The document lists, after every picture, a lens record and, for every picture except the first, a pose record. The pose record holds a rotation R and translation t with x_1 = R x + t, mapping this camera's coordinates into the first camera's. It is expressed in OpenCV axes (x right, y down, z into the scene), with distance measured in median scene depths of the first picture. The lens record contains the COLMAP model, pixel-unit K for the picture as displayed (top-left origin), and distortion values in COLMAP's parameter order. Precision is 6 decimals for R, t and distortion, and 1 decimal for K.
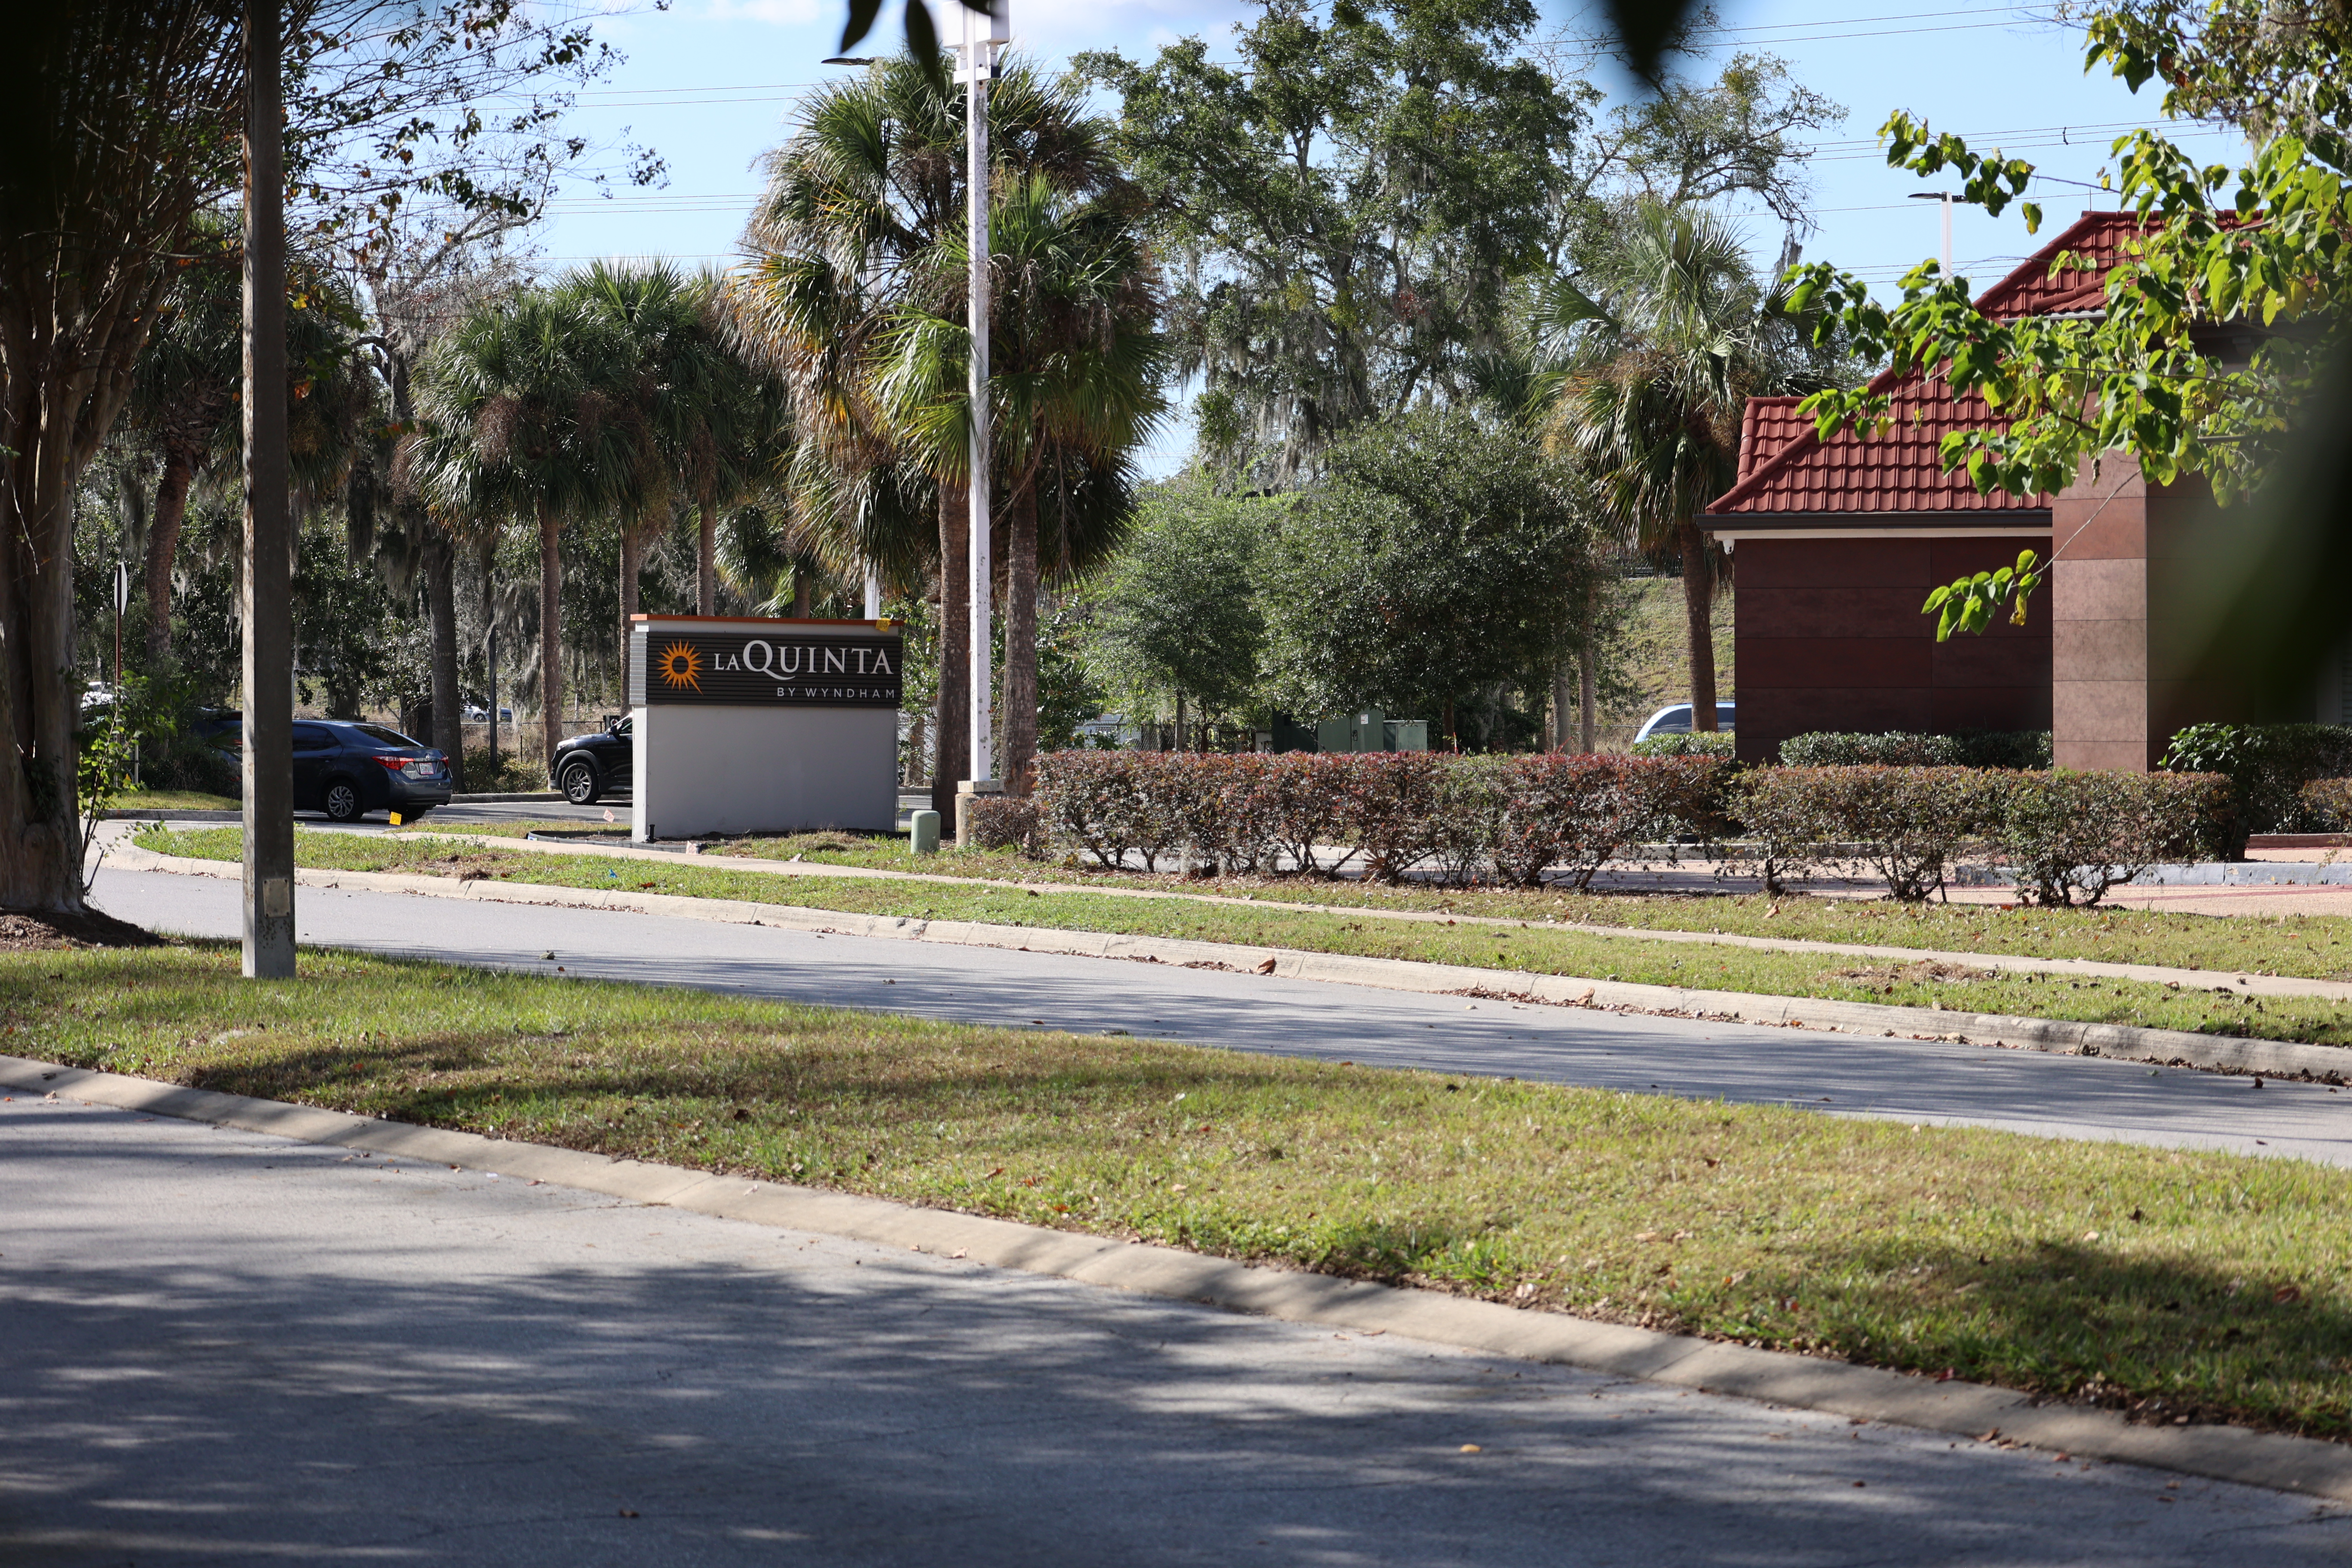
lens RADIAL K [[7251.8, 0, 1171.3], [0, 7251.8, 862.0], [0, 0, 1]] dist [0.036171, 0.620513]
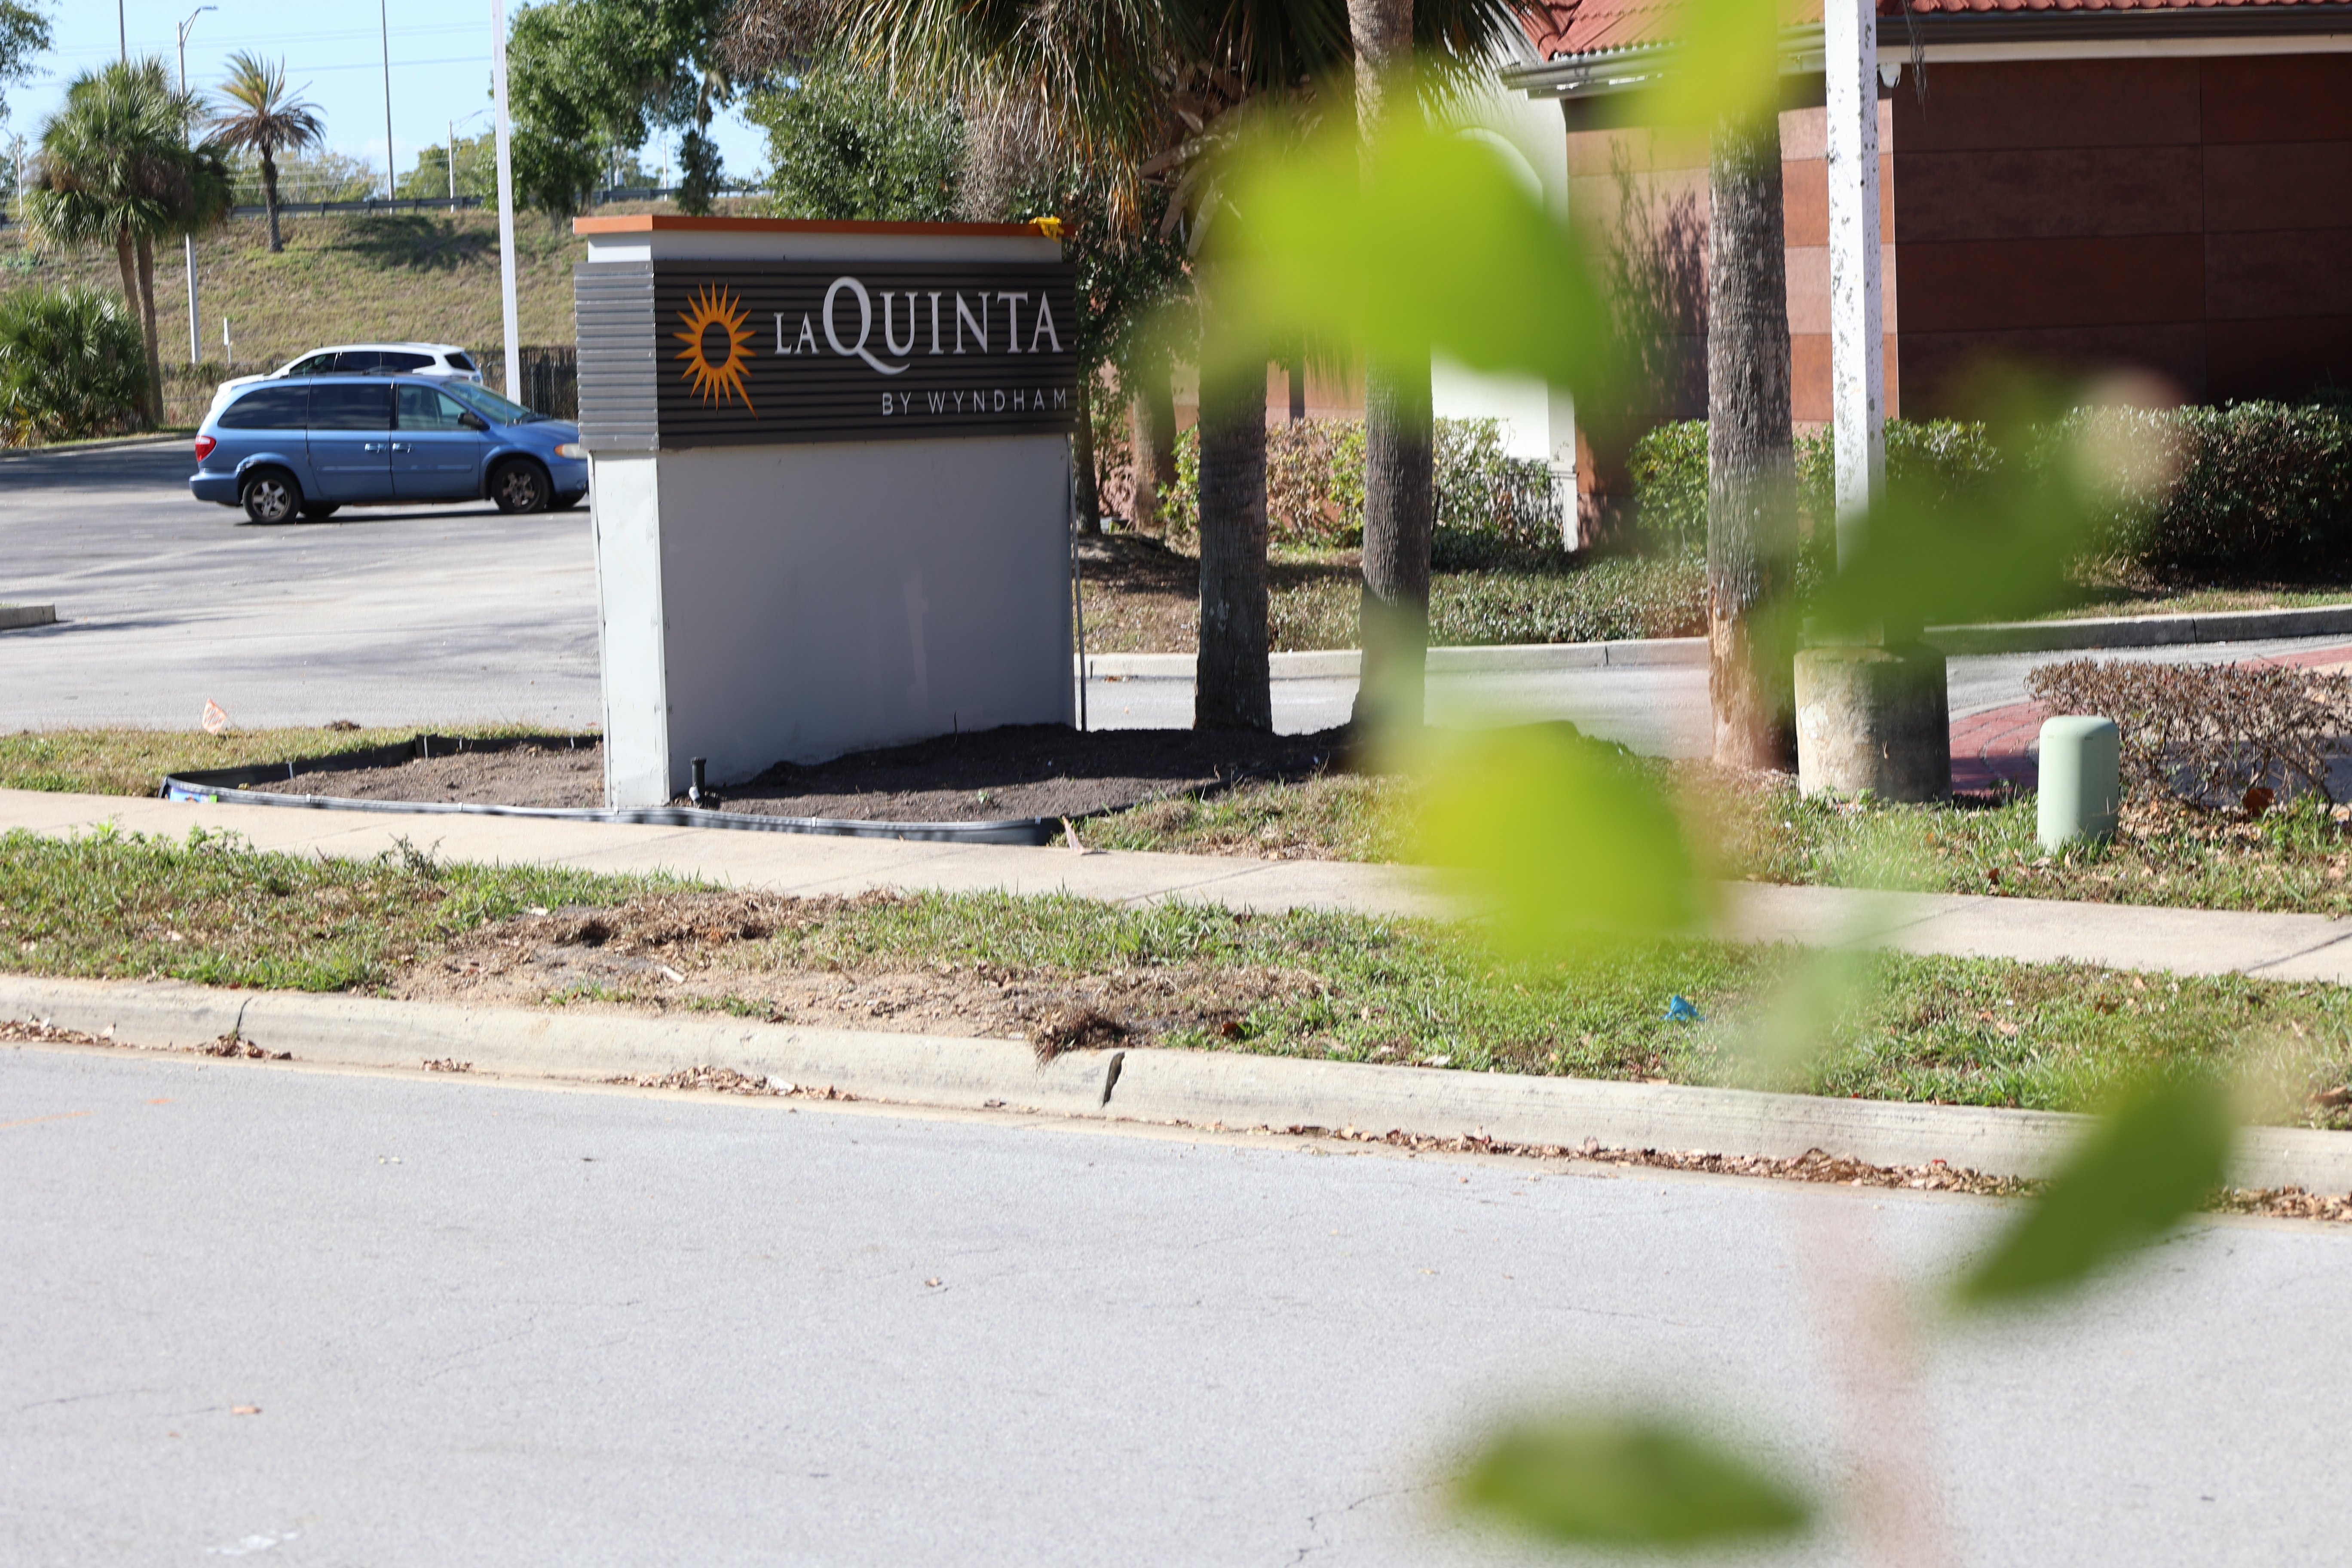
lens RADIAL K [[5307.2, 0, 1176.0], [0, 5307.2, 784.0], [0, 0, 1]] dist [0.049734, 0.113992]
pose [[0.879761, -0.071484, 0.470010, -0.182485], [0.044290, 0.996655, 0.068681, -0.022207], [-0.473348, -0.039607, 0.879985, 0.738918]]
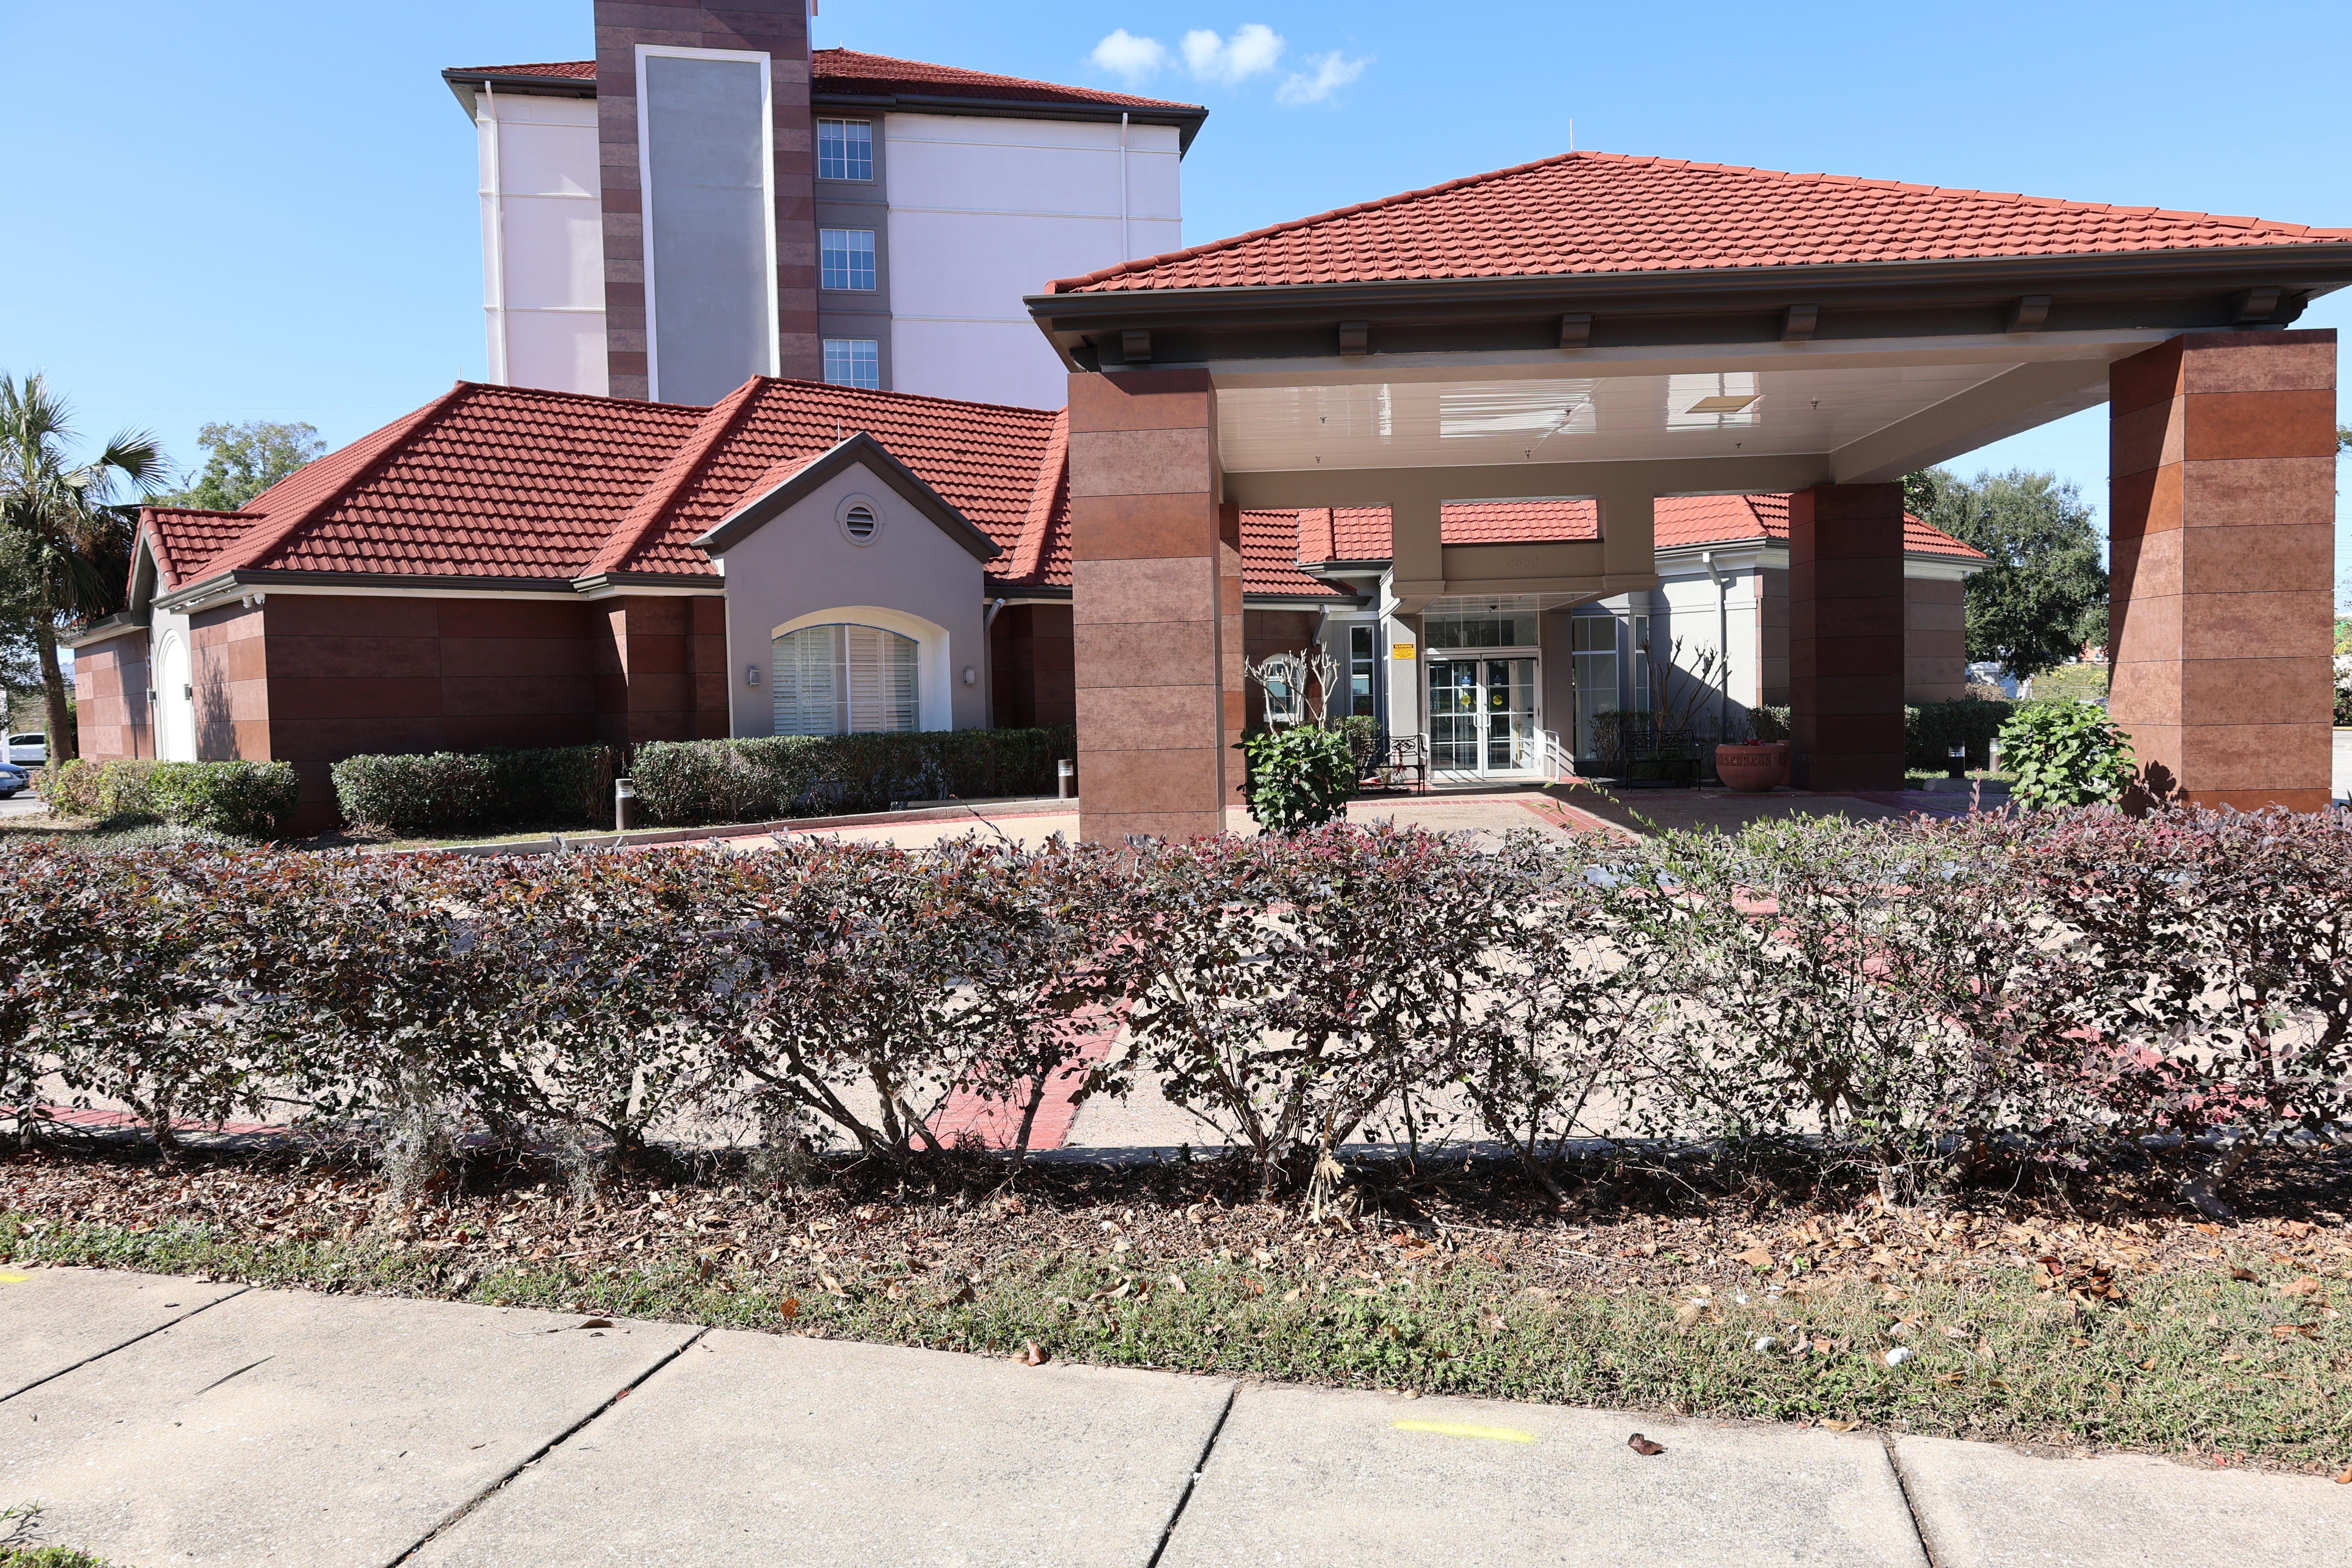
lens RADIAL K [[1619.8, 0, 1176.0], [0, 1619.8, 784.0], [0, 0, 1]] dist [0.000811, 0.001268]
pose [[0.655189, -0.049412, 0.753848, -0.027744], [0.042164, 0.998695, 0.028816, -0.016643], [-0.754288, 0.012905, 0.656417, 0.792842]]
